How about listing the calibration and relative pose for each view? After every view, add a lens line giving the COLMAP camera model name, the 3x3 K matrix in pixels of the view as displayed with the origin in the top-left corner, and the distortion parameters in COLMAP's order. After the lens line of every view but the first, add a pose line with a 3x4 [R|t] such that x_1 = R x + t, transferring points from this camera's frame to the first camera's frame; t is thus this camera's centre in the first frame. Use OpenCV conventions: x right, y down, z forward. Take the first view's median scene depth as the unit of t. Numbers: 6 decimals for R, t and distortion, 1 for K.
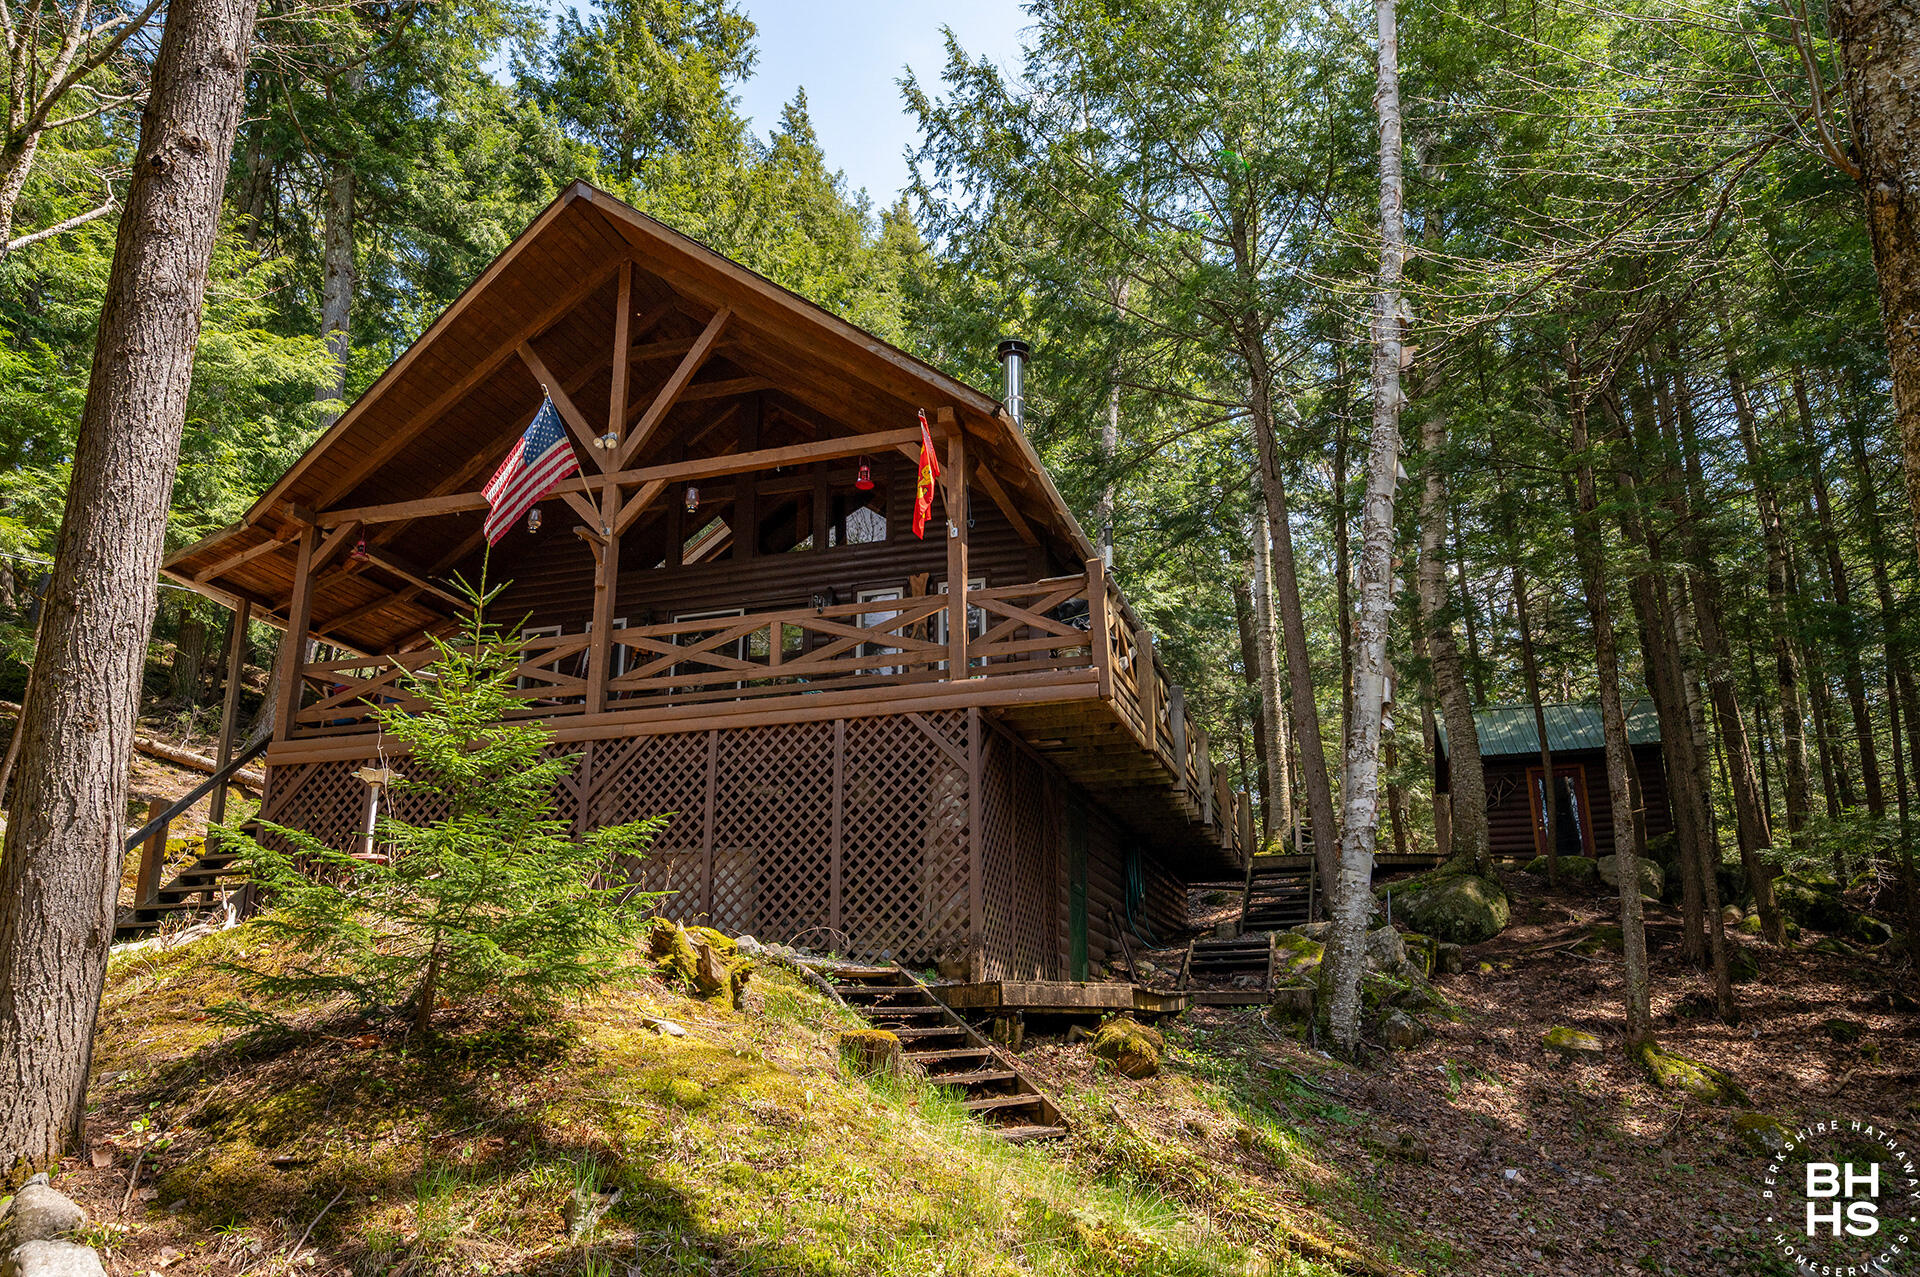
lens RADIAL K [[1380.7, 0, 969.7], [0, 1380.7, 637.0], [0, 0, 1]] dist [0.037213, 0.005892]
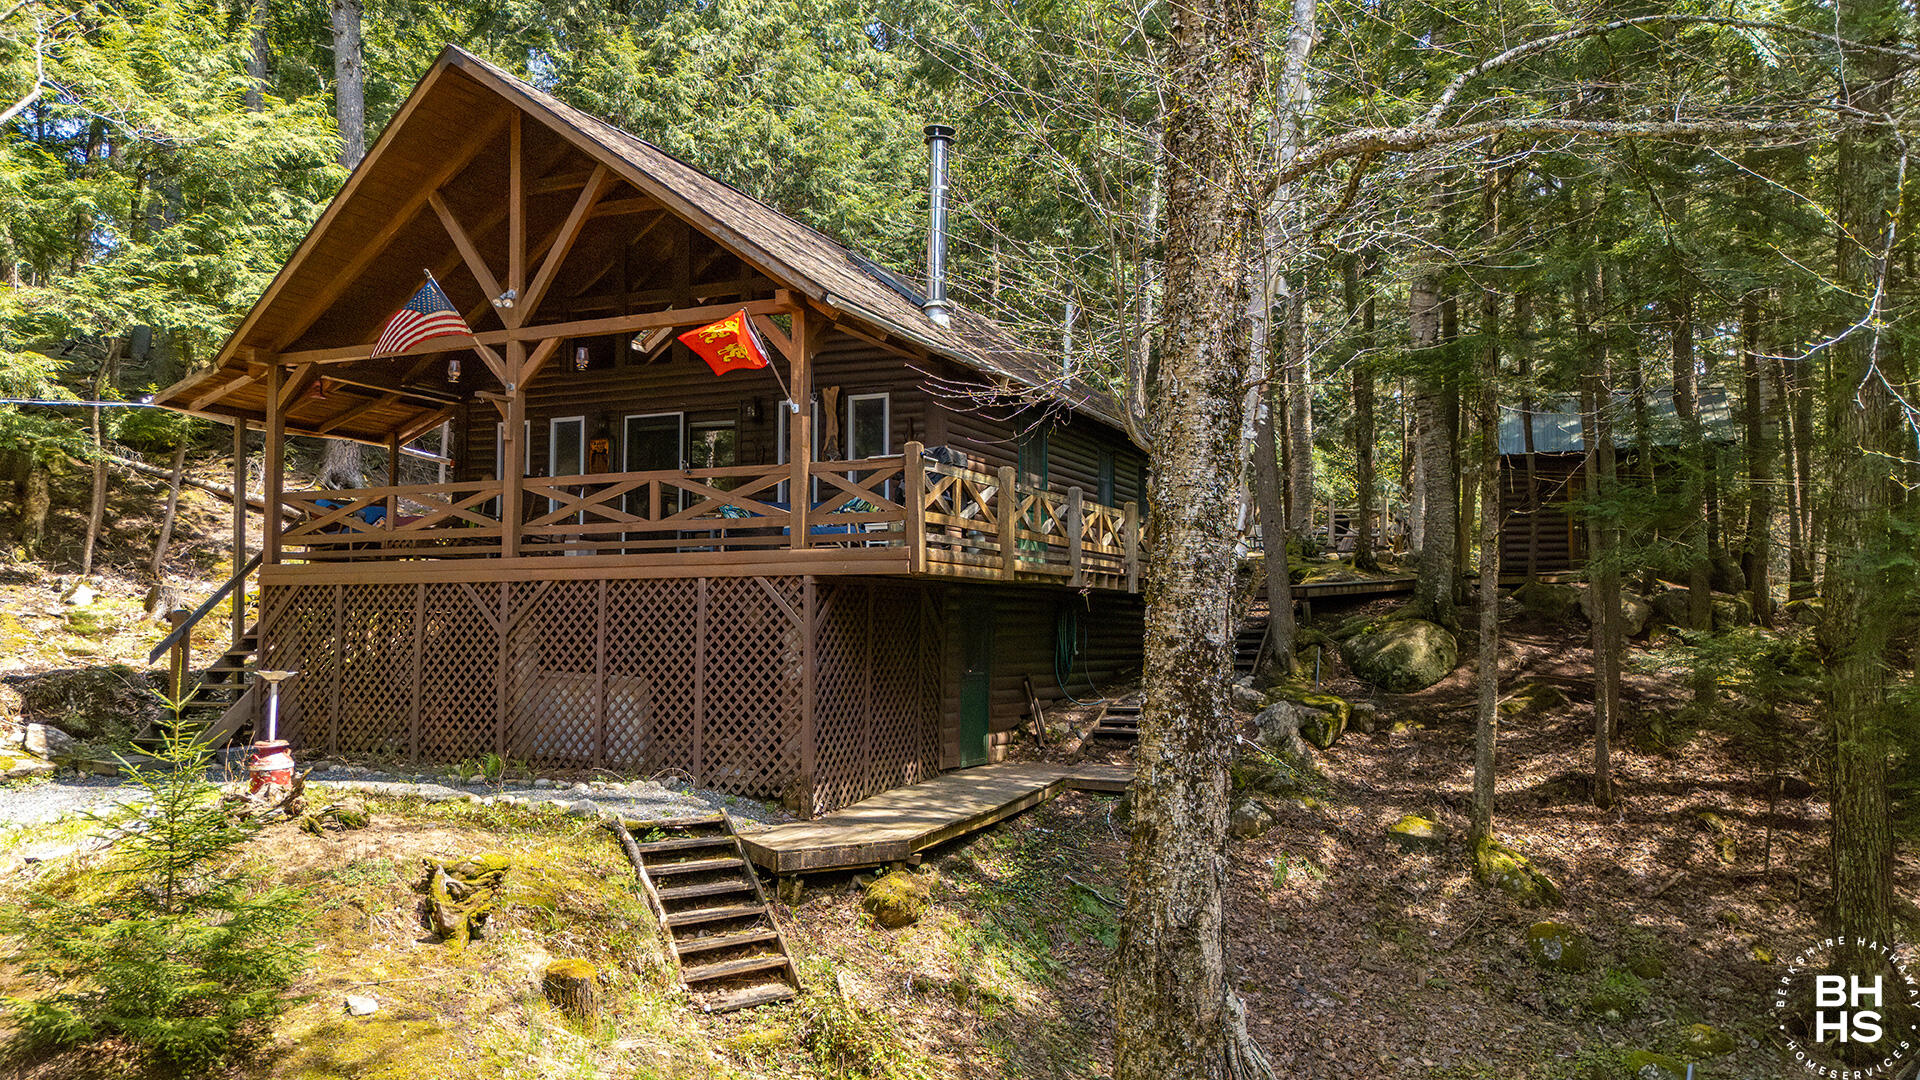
lens RADIAL K [[1401.6, 0, 952.6], [0, 1401.6, 548.2], [0, 0, 1]] dist [0.087493, -0.002657]
pose [[0.989492, 0.003760, -0.144538, 0.260400], [0.031392, 0.970229, 0.240147, -0.221080], [0.141137, -0.242161, 0.959916, -0.066149]]
